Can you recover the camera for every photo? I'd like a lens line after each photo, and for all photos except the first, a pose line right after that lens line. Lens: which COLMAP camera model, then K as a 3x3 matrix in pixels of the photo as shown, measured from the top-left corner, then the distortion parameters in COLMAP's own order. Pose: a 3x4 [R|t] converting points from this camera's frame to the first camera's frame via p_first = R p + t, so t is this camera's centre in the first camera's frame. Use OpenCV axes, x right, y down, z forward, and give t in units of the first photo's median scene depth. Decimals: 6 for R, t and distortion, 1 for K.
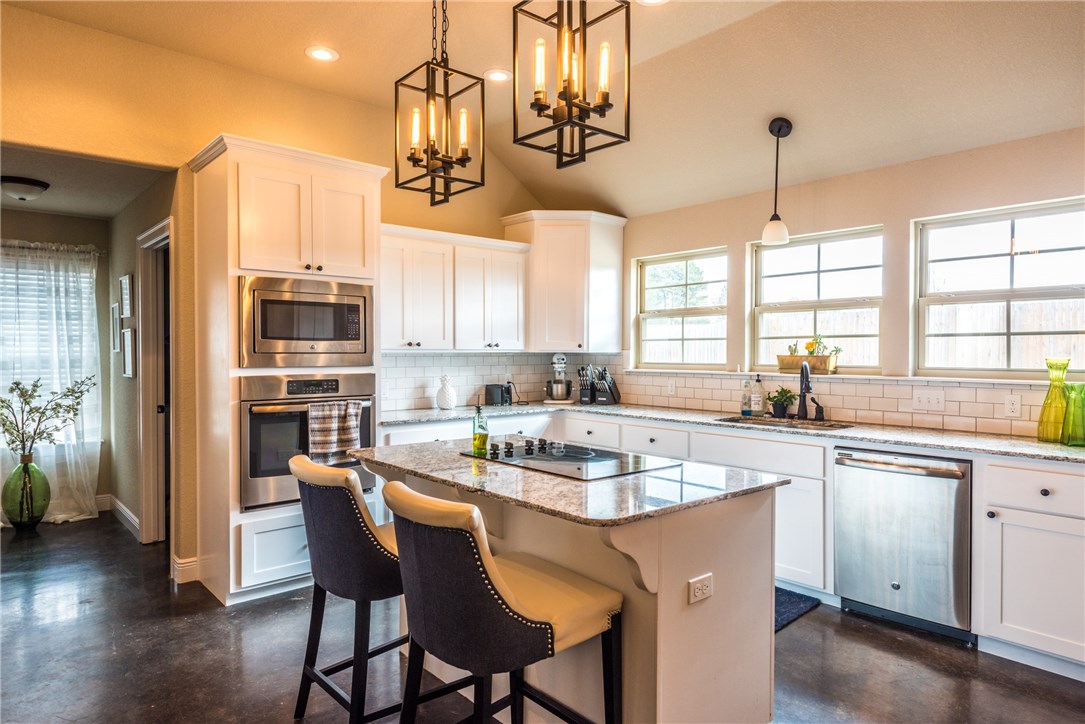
lens RADIAL K [[652.8, 0, 542.5], [0, 652.8, 362.0], [0, 0, 1]] dist [0.036228, 0.000016]
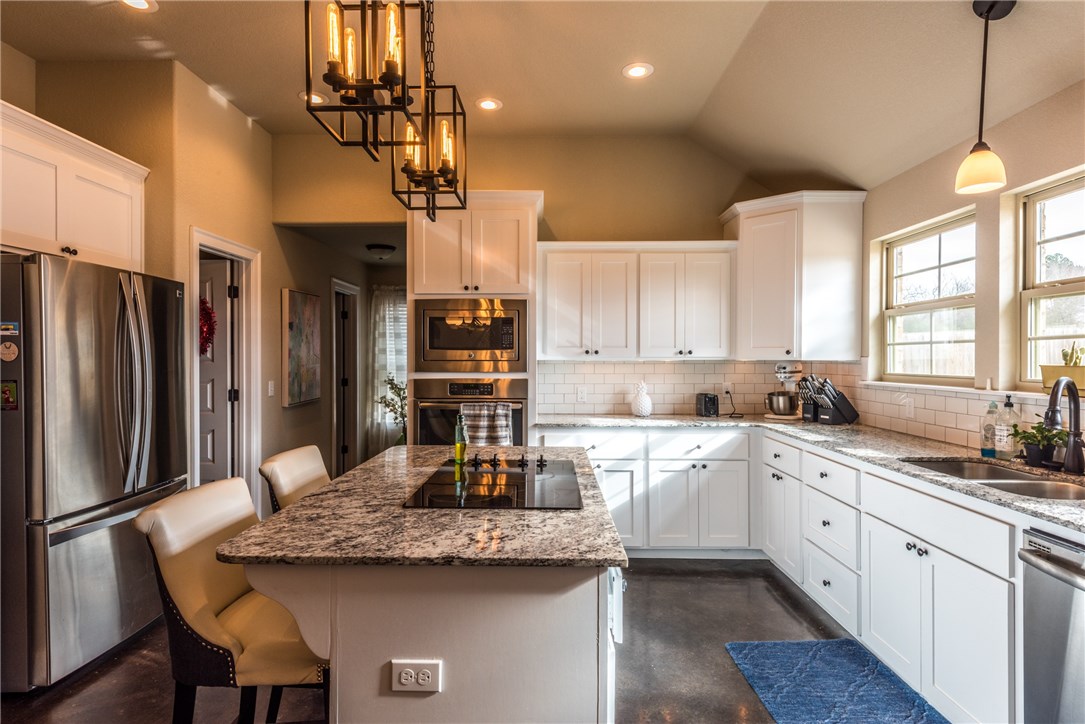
lens RADIAL K [[563.5, 0, 542.5], [0, 563.5, 362.0], [0, 0, 1]] dist [0.005102, 0.000594]
pose [[0.746901, 0.003671, -0.664926, 0.369109], [-0.010109, 0.999932, -0.005834, -0.005637], [0.664859, 0.011079, 0.746887, 0.290112]]
